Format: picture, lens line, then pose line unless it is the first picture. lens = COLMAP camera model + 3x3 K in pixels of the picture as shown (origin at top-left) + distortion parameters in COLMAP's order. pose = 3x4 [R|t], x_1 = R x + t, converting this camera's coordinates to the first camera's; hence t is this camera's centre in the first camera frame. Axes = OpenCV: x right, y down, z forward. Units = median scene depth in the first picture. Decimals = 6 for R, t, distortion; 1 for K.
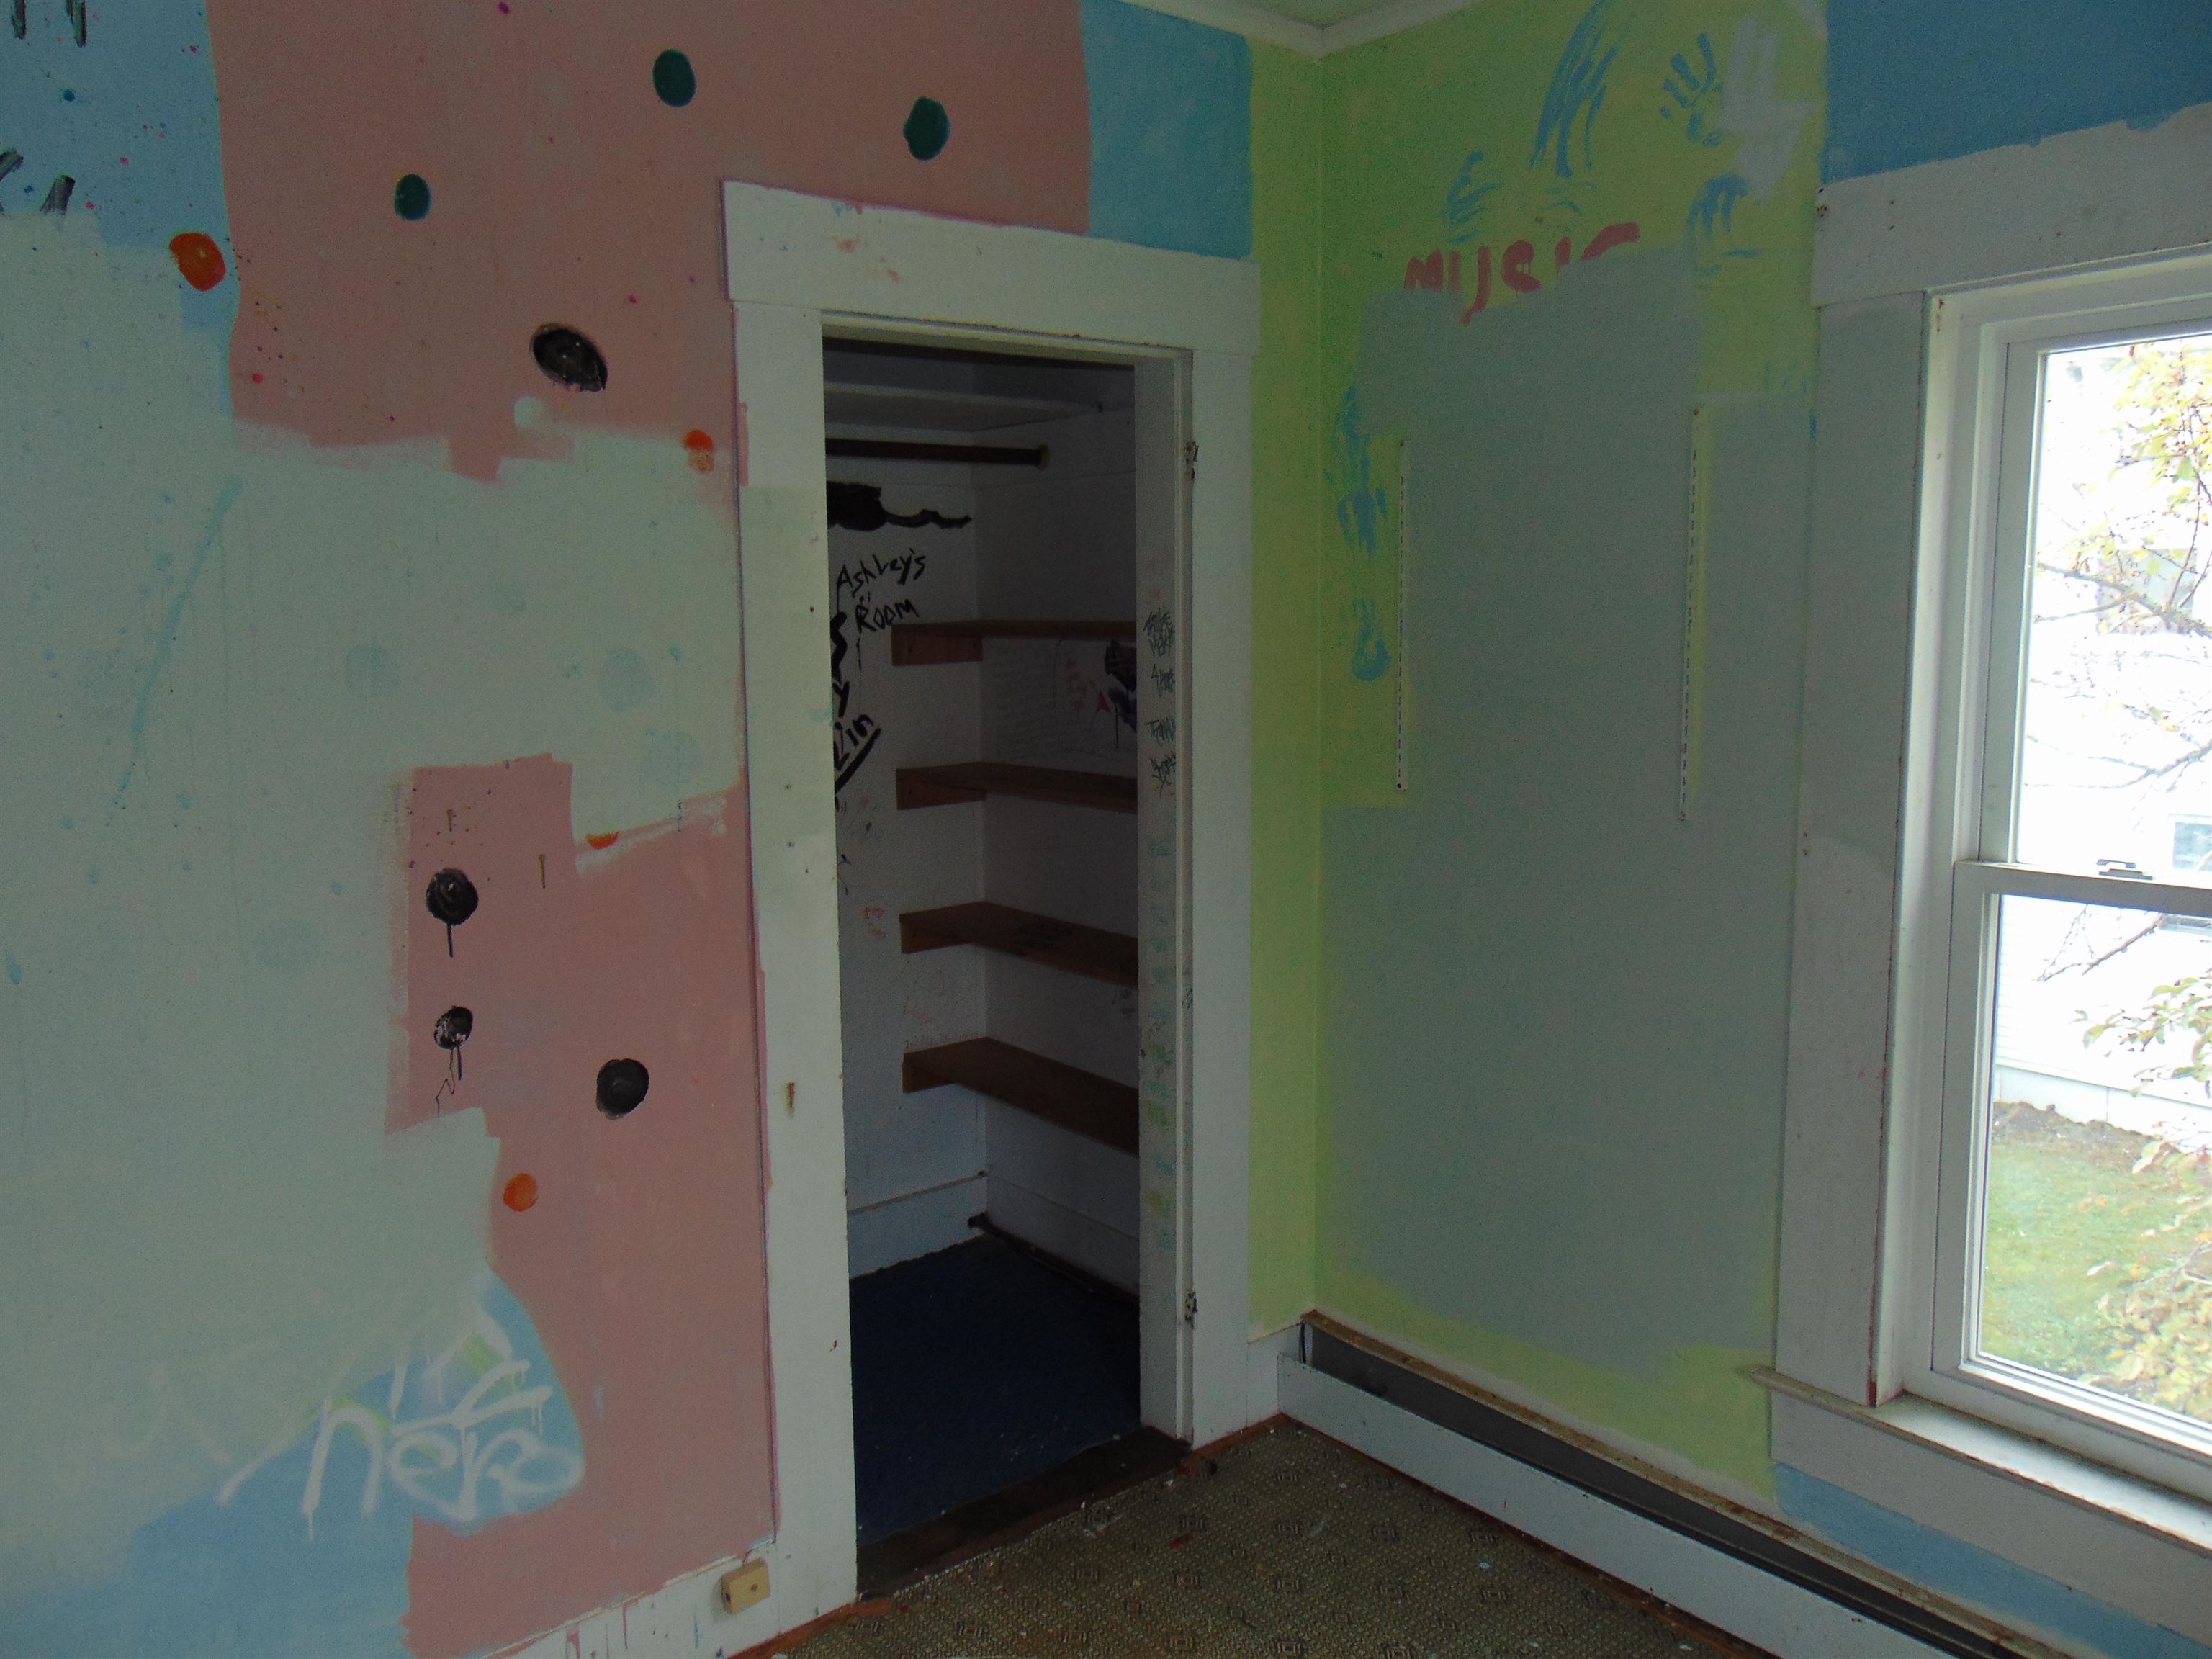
lens RADIAL K [[1657.1, 0, 1091.0], [0, 1657.1, 832.9], [0, 0, 1]] dist [-0.033356, 0.063712]
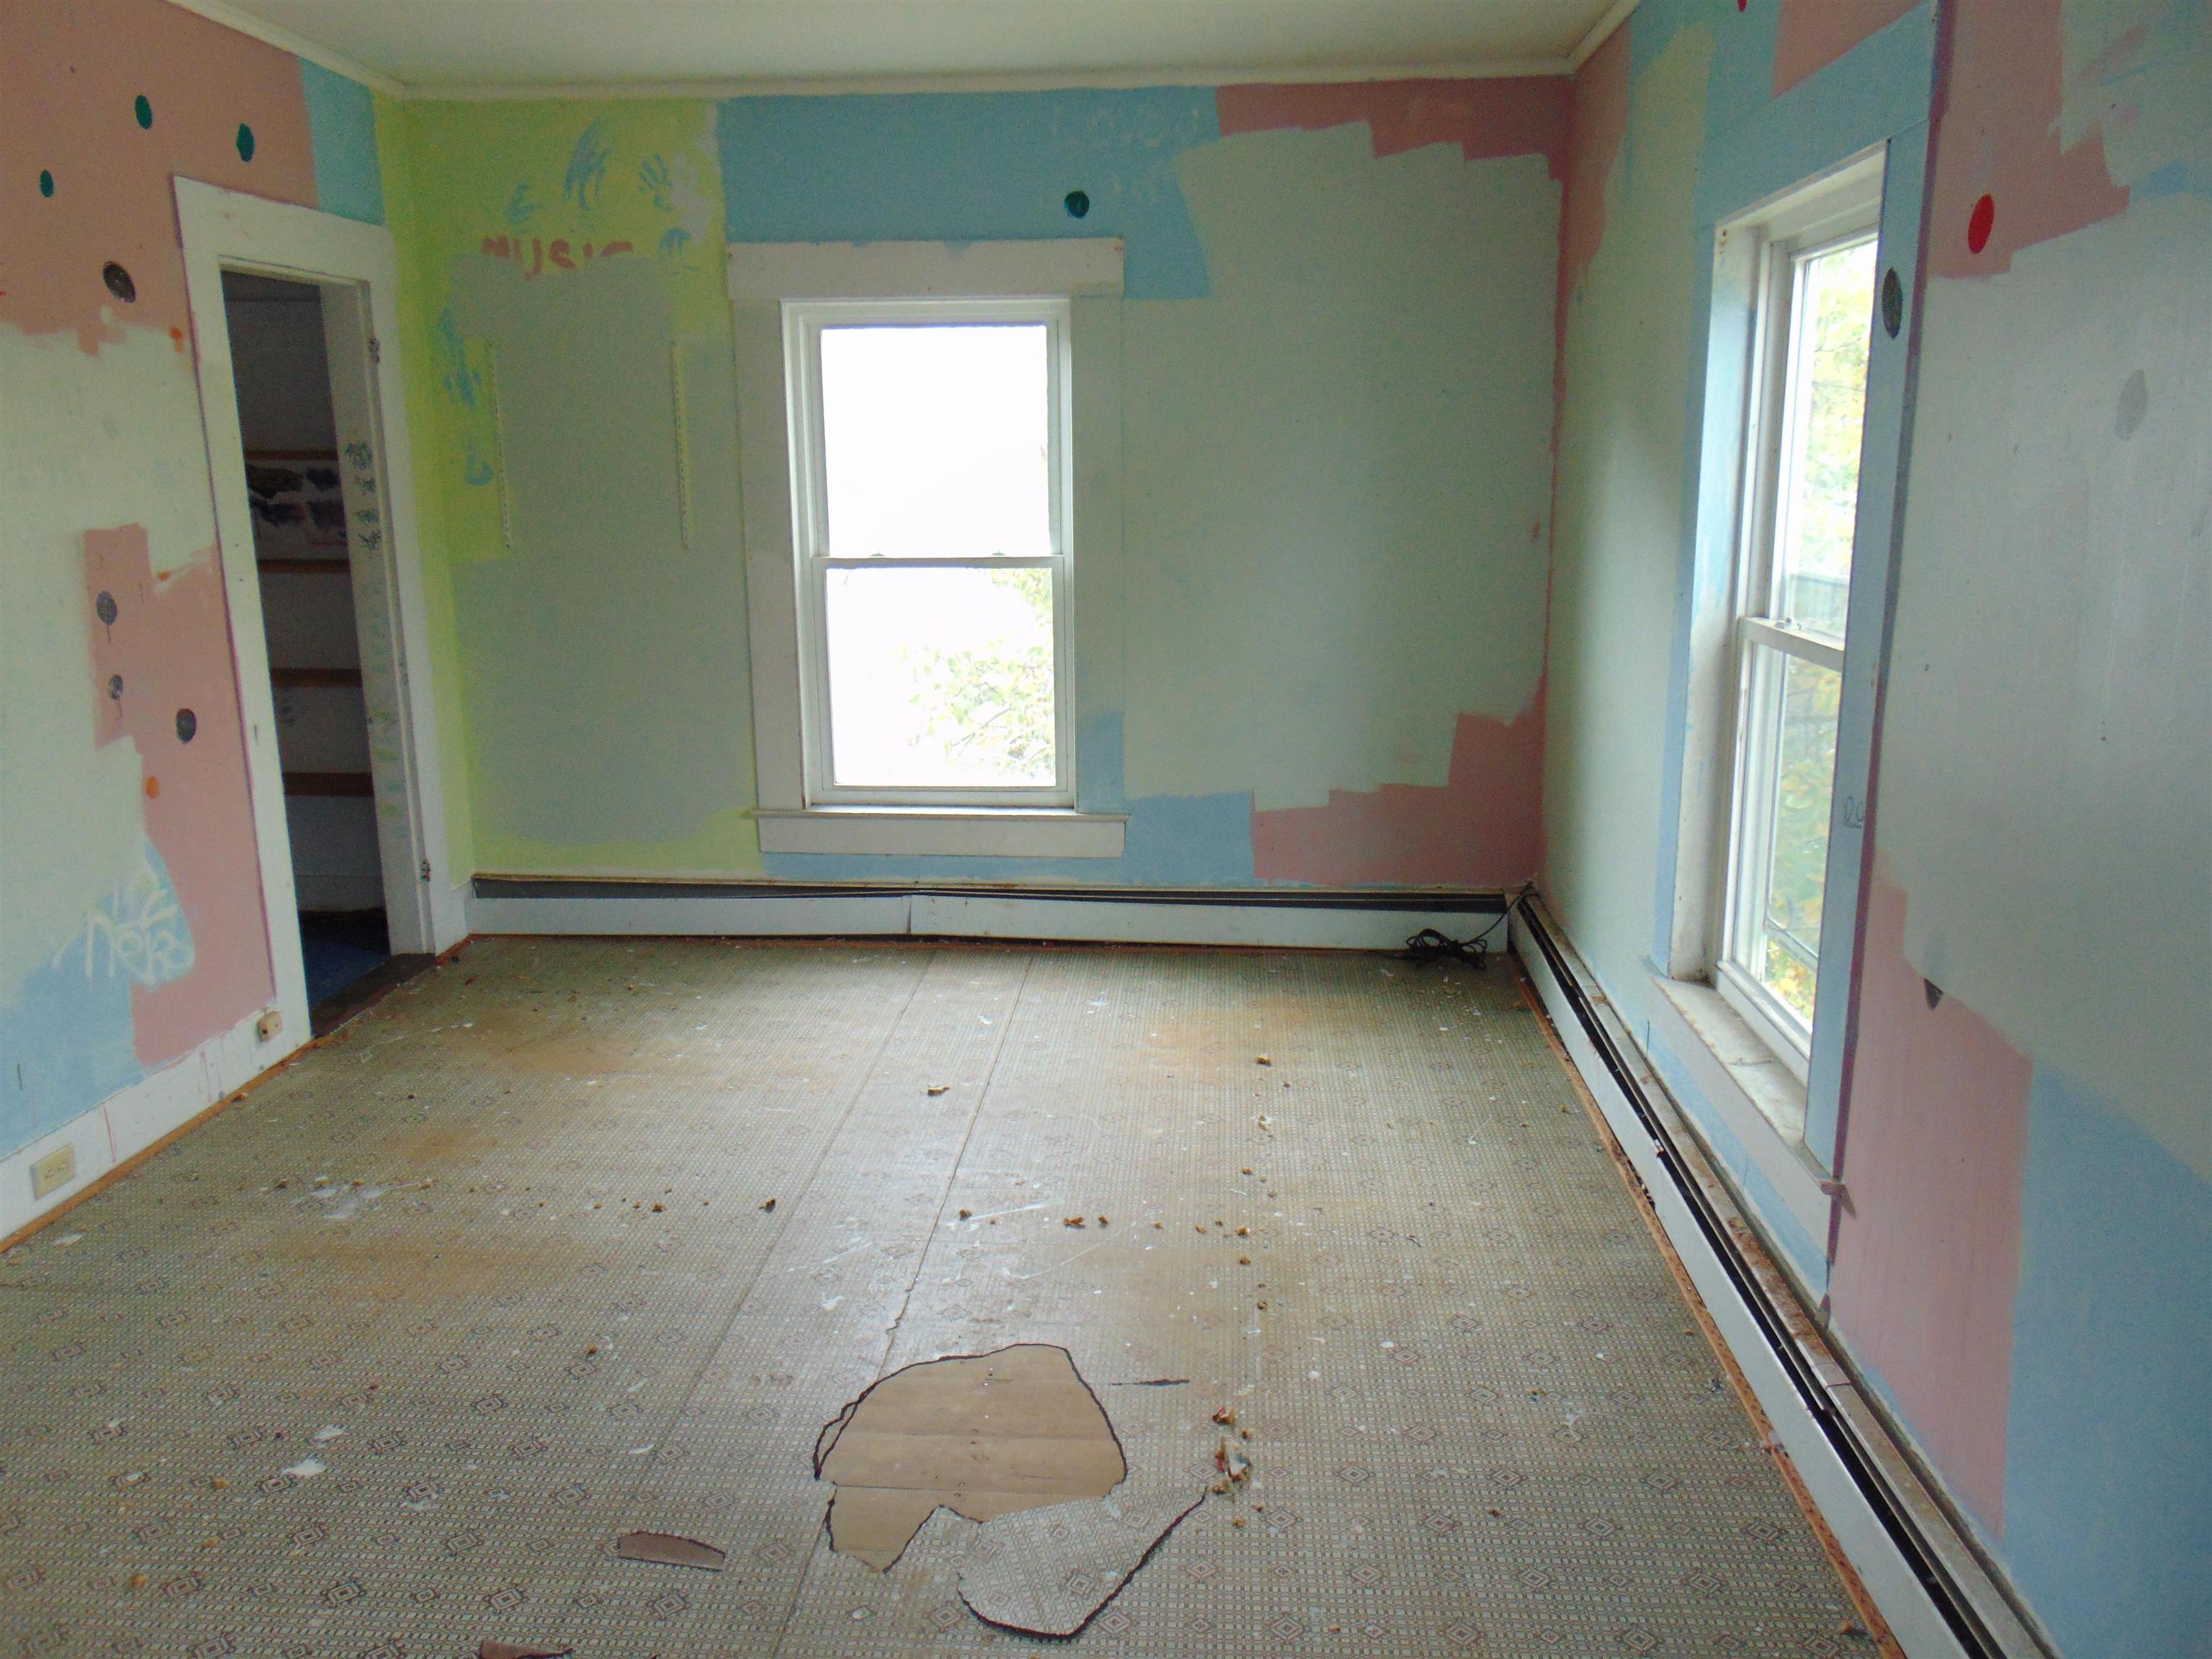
lens RADIAL K [[1657.1, 0, 1107.8], [0, 1657.1, 824.3], [0, 0, 1]] dist [-0.033356, 0.063712]
pose [[0.678121, -0.156575, 0.718078, -0.834721], [0.094687, 0.987513, 0.125907, 0.125435], [-0.728825, -0.017388, 0.684479, -0.801541]]
